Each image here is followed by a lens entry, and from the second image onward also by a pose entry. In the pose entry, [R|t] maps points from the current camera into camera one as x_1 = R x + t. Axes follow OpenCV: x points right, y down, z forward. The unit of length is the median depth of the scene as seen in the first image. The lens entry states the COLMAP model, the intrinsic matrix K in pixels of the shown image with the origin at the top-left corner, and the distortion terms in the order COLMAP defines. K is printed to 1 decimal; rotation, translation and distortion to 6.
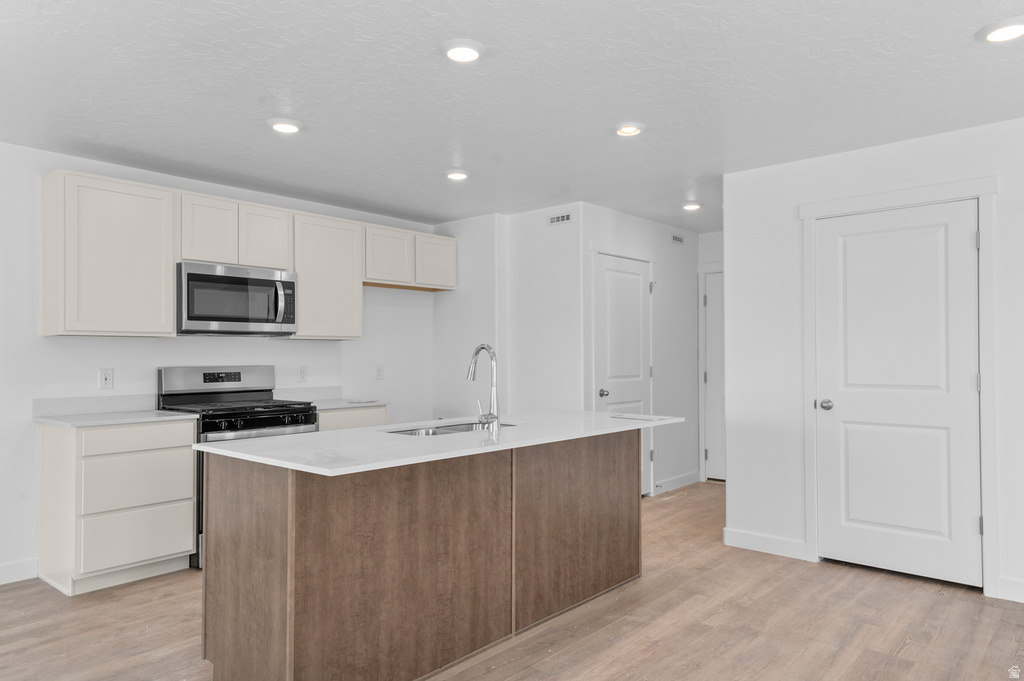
lens RADIAL K [[686.6, 0, 510.8], [0, 686.6, 345.7], [0, 0, 1]] dist [0.027712, -0.005897]
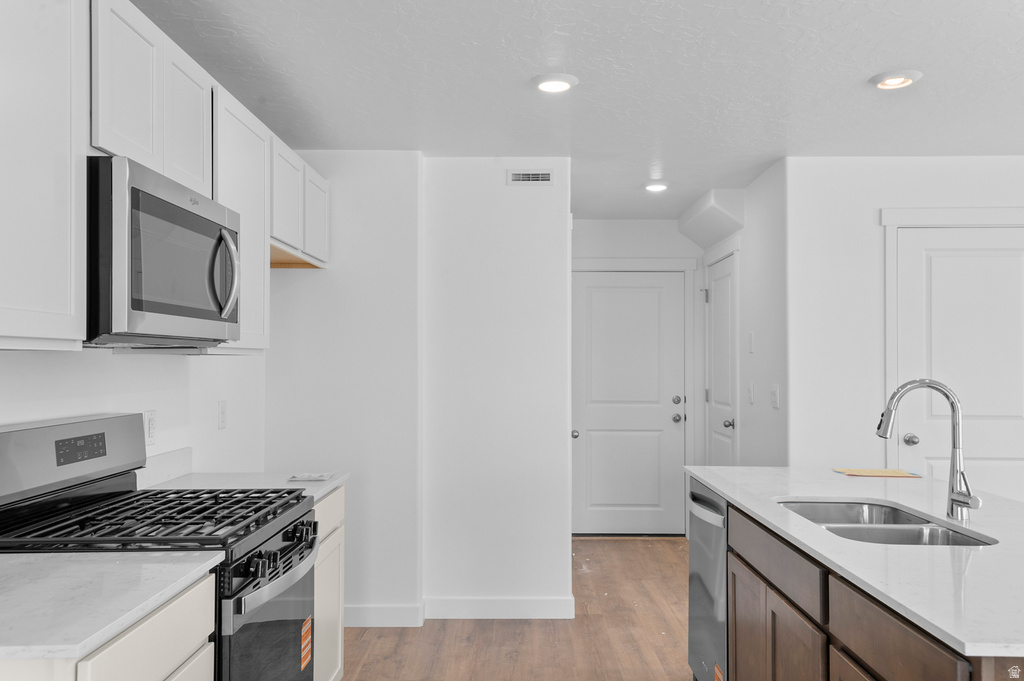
lens RADIAL K [[868.8, 0, 516.3], [0, 868.8, 342.9], [0, 0, 1]] dist [0.067141, -0.000635]
pose [[0.742301, 0.019575, 0.669781, -0.790129], [-0.013204, 0.999806, -0.014587, -0.017140], [-0.669937, 0.001985, 0.742415, 0.598221]]
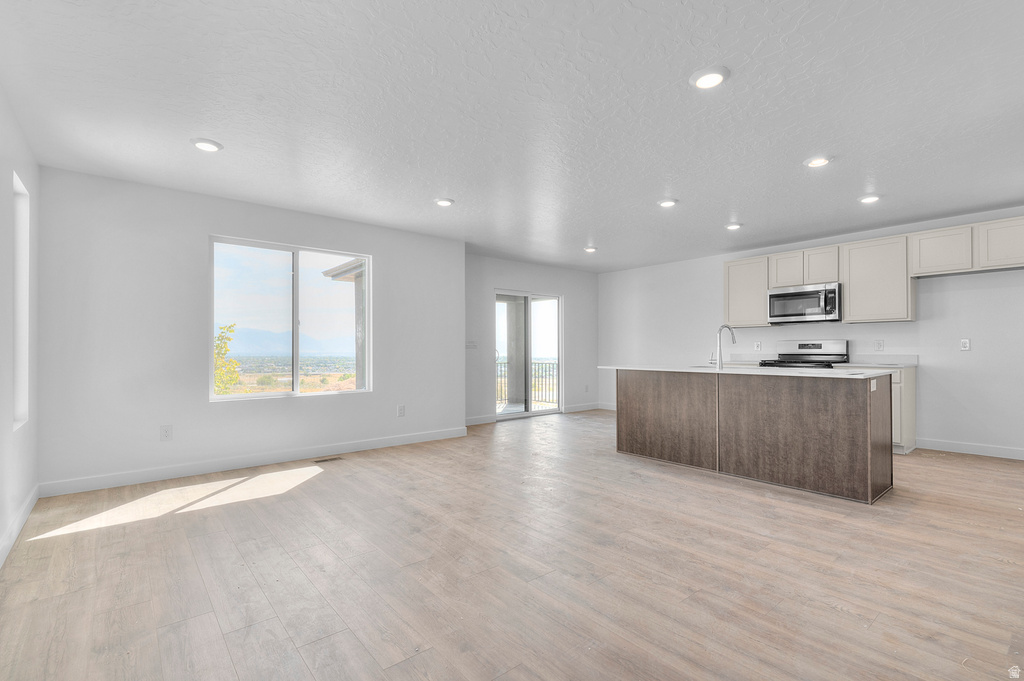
lens RADIAL K [[481.7, 0, 514.2], [0, 481.7, 339.7], [0, 0, 1]] dist [0.002868, -0.000496]
pose [[-0.160959, -0.013966, -0.986862, 1.275155], [0.017252, 0.999707, -0.016962, 0.047773], [0.986810, -0.019755, -0.160671, 0.571311]]
